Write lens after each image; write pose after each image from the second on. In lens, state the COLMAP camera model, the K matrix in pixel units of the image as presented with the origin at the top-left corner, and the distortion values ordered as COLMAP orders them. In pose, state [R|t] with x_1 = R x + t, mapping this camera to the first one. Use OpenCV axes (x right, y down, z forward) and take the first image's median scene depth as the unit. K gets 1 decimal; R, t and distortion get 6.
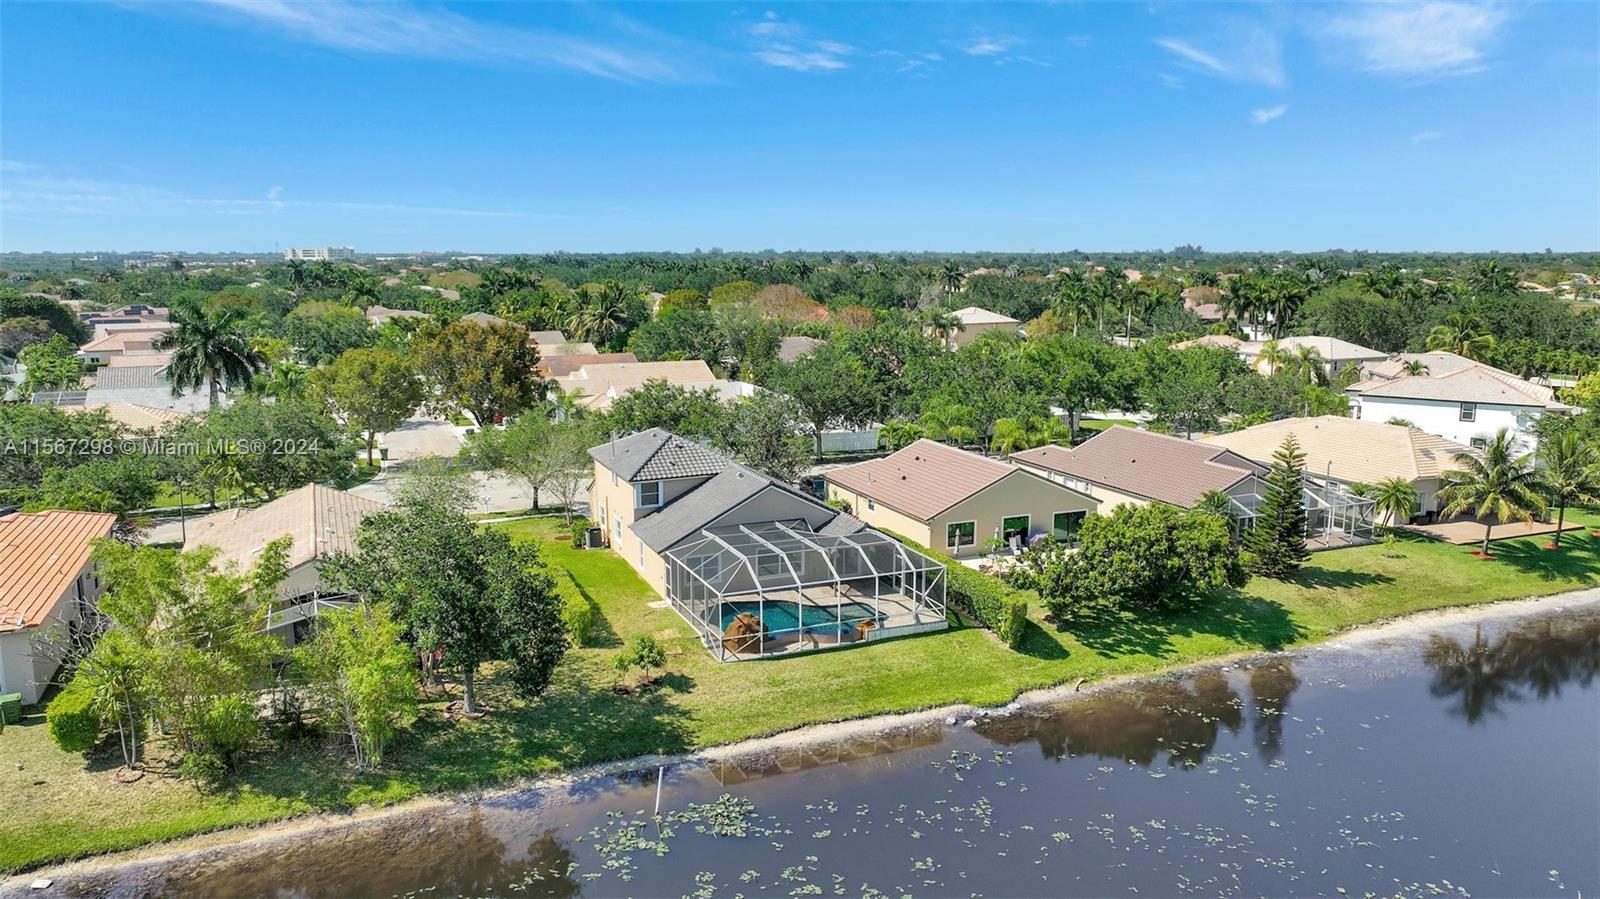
lens RADIAL K [[1129.6, 0, 800.0], [0, 1129.6, 449.5], [0, 0, 1]] dist [0.004135, 0.003633]
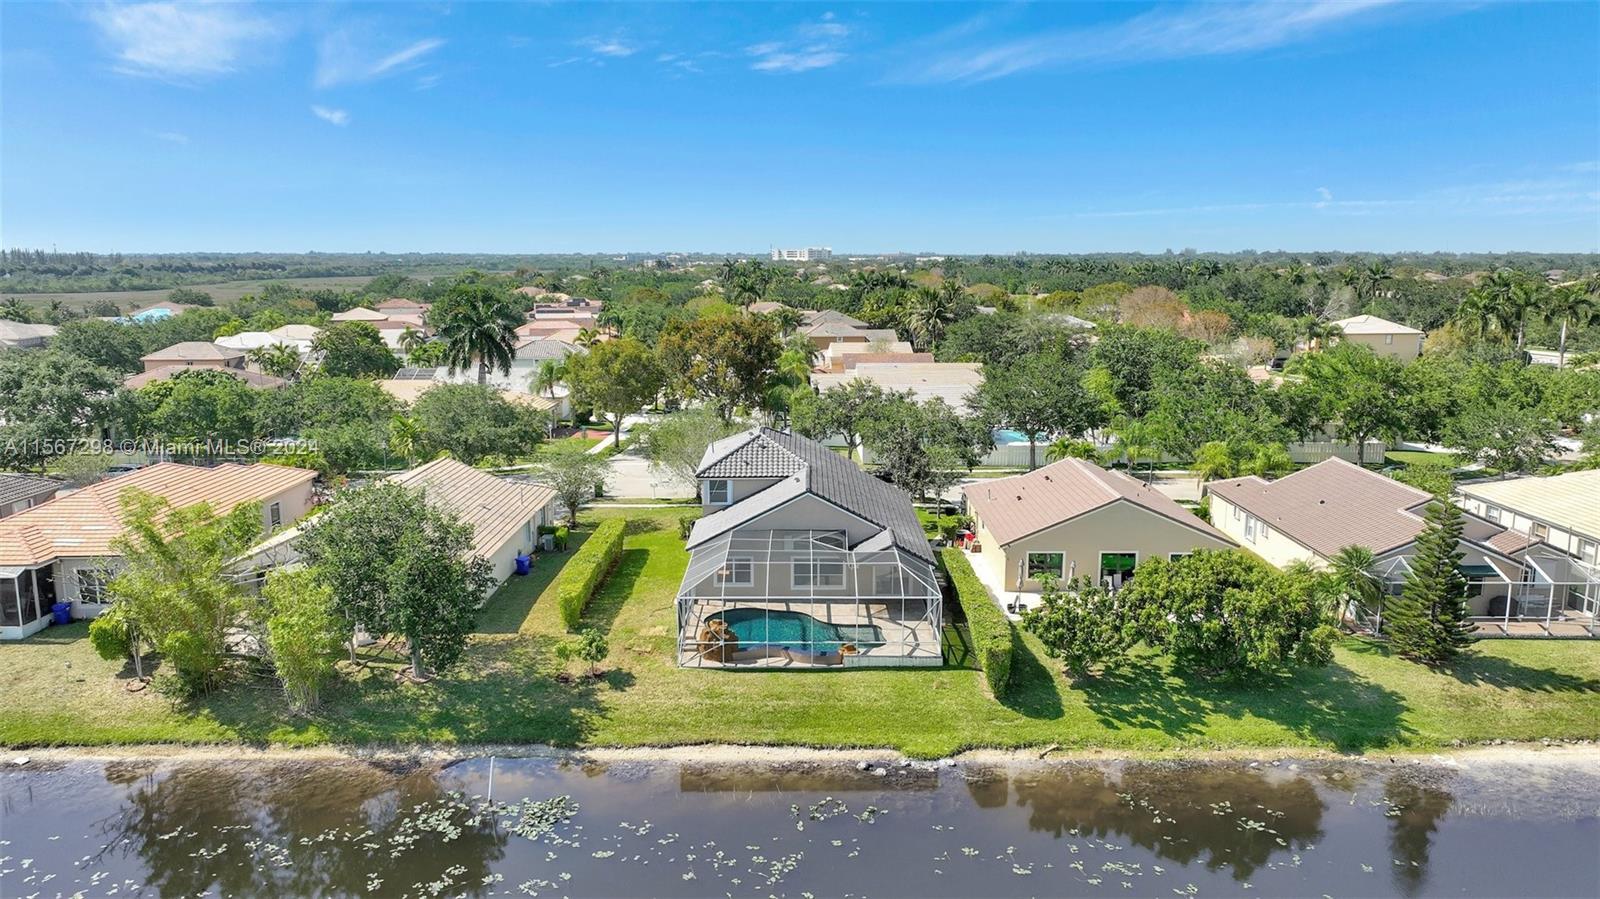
lens RADIAL K [[1122.1, 0, 802.9], [0, 1122.1, 445.8], [0, 0, 1]] dist [0.000909, 0.009051]
pose [[0.918699, 0.067036, -0.389228, 0.381823], [-0.068159, 0.997614, 0.010940, -0.020090], [0.389033, 0.016479, 0.921076, 0.133627]]
